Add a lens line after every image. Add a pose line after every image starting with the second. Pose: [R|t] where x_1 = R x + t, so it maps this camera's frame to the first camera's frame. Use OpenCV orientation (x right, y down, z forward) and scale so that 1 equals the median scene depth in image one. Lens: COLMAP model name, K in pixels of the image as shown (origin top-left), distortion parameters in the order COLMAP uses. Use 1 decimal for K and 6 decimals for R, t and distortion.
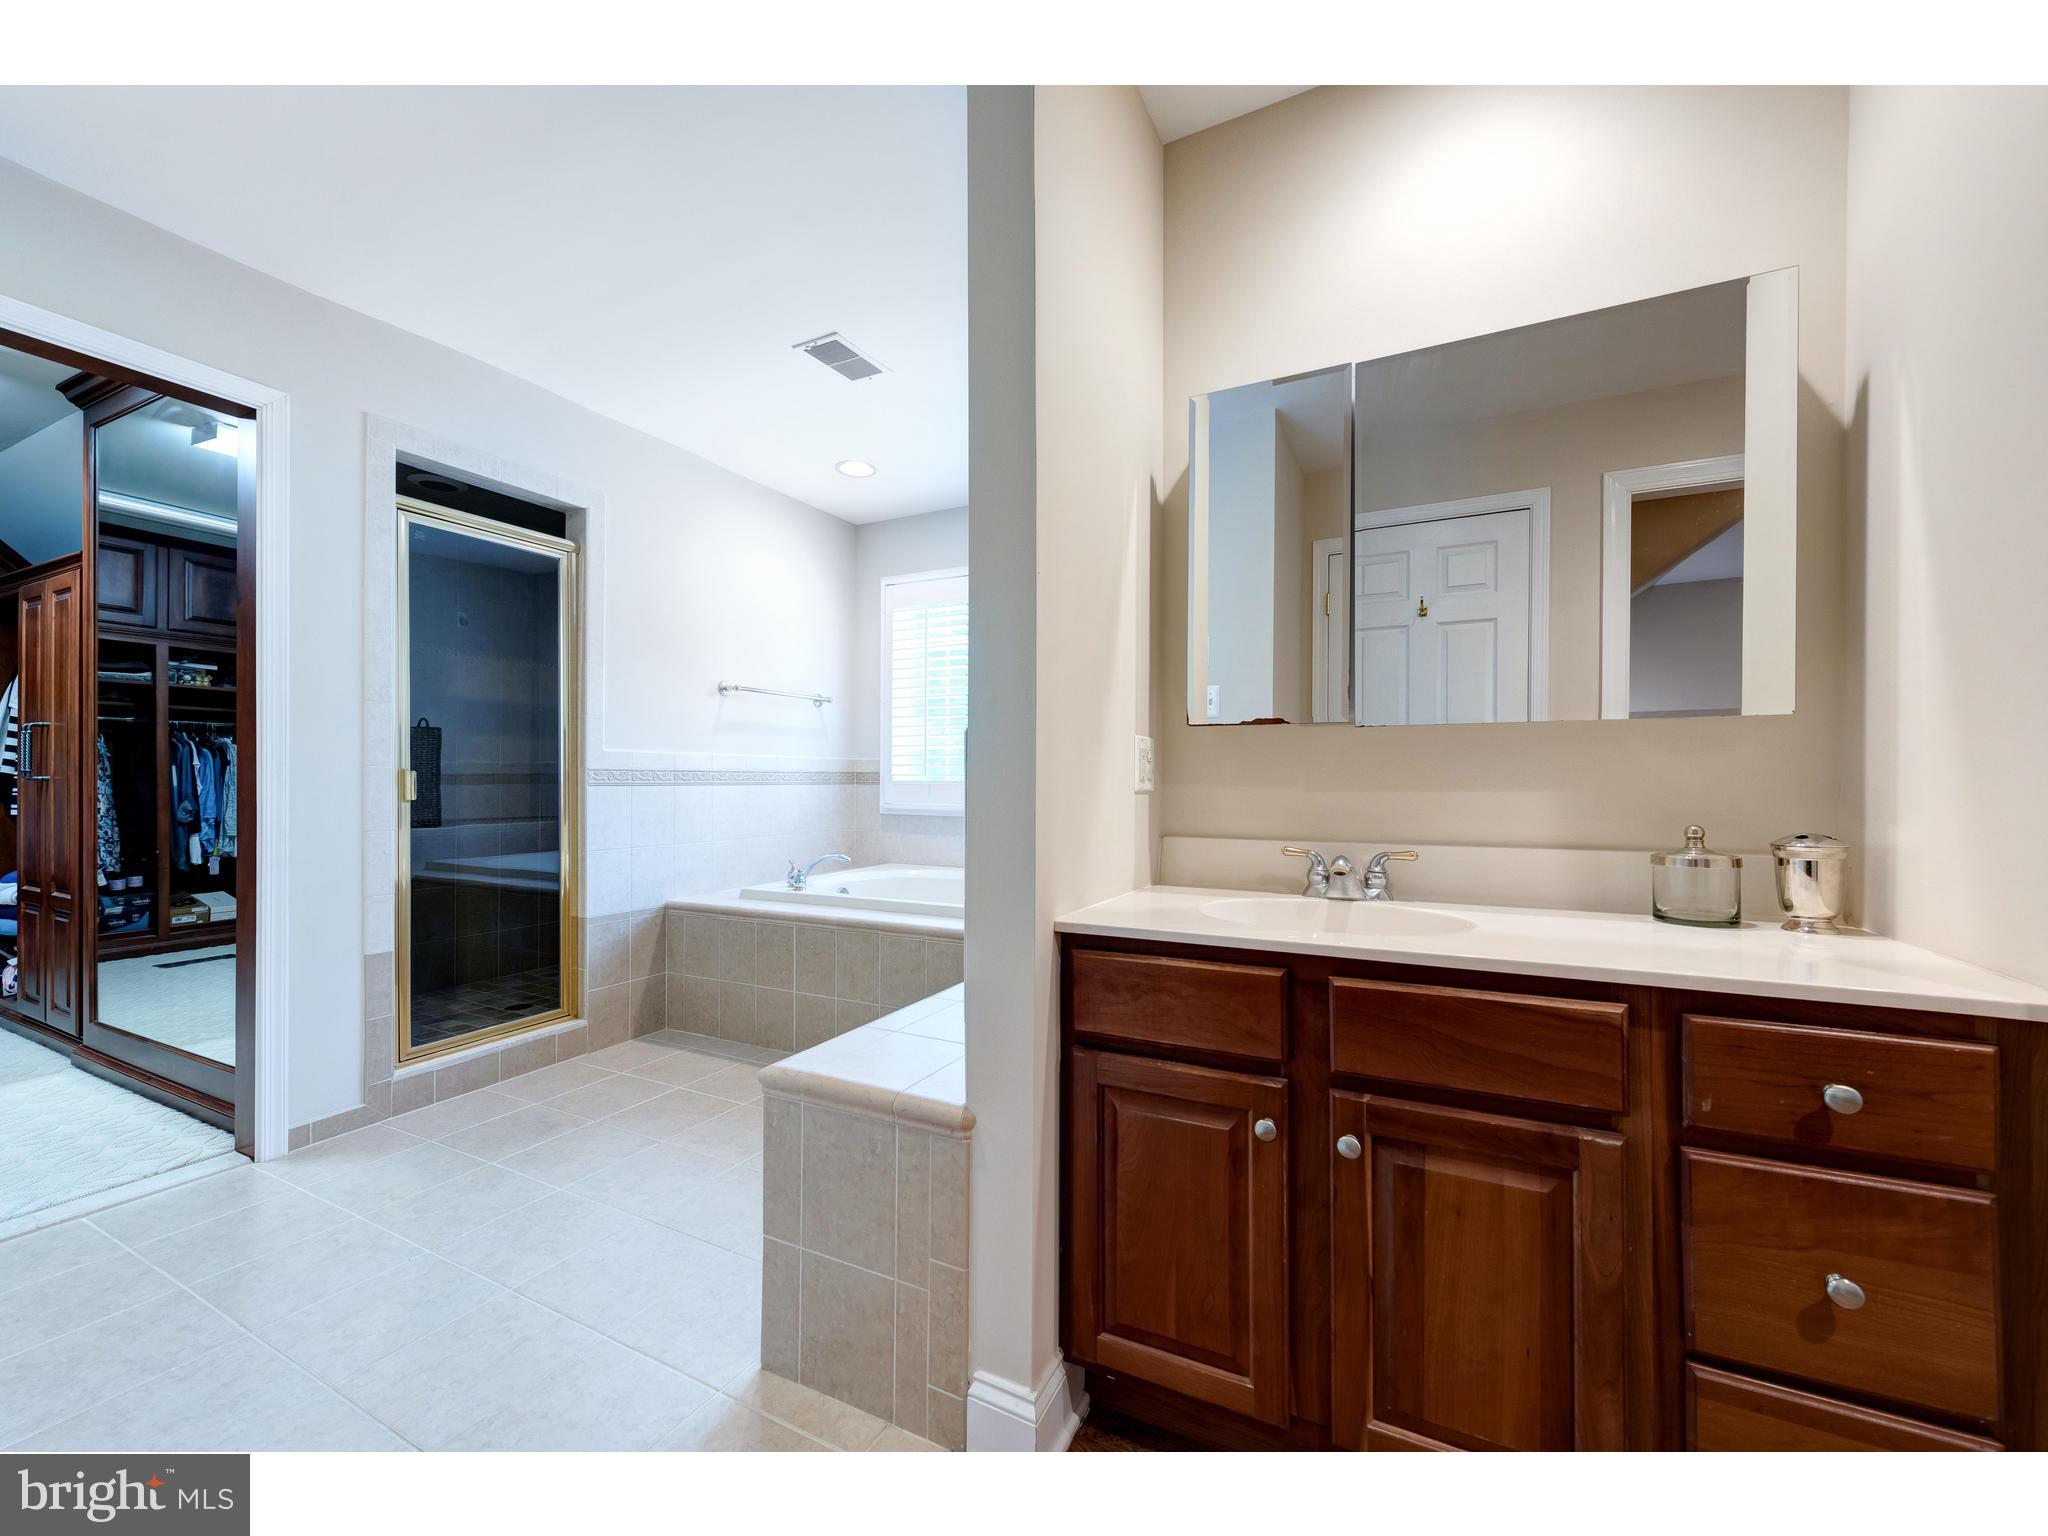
lens RADIAL K [[784.7, 0, 1023.1], [0, 784.7, 782.5], [0, 0, 1]] dist [0.000601, -0.000687]
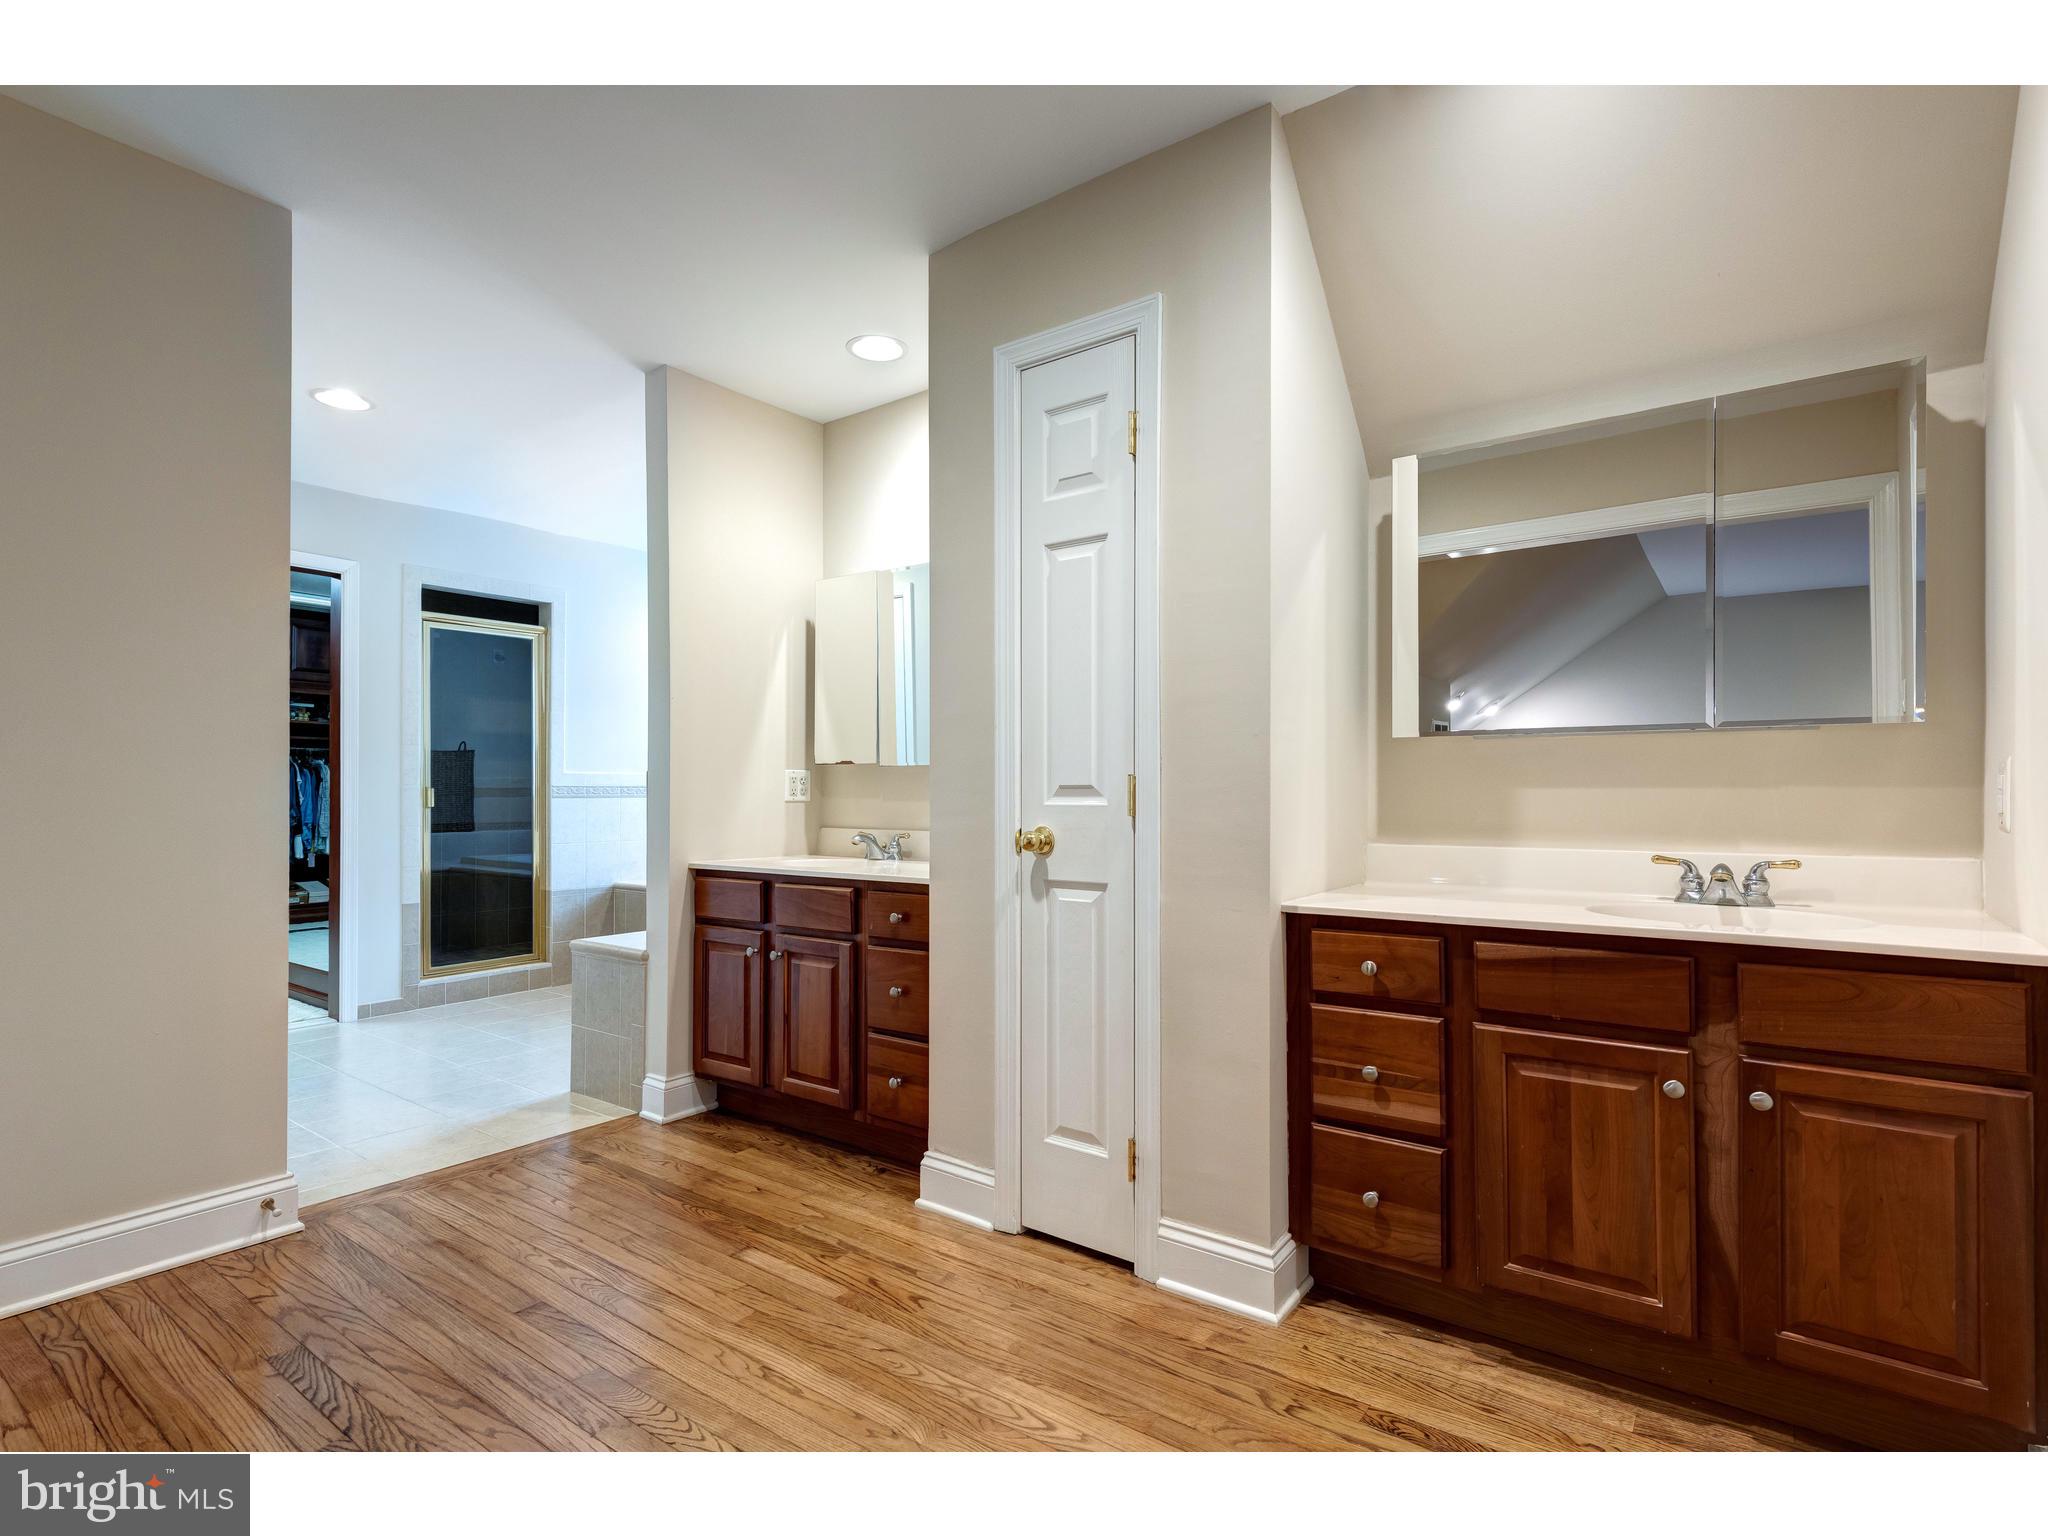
lens RADIAL K [[866.5, 0, 1023.2], [0, 866.5, 793.5], [0, 0, 1]] dist [-0.003870, -0.000539]
pose [[0.994289, 0.000028, -0.106717, 0.446001], [-0.000264, 0.999998, -0.002199, -0.000559], [0.106717, 0.002215, 0.994287, -0.452445]]
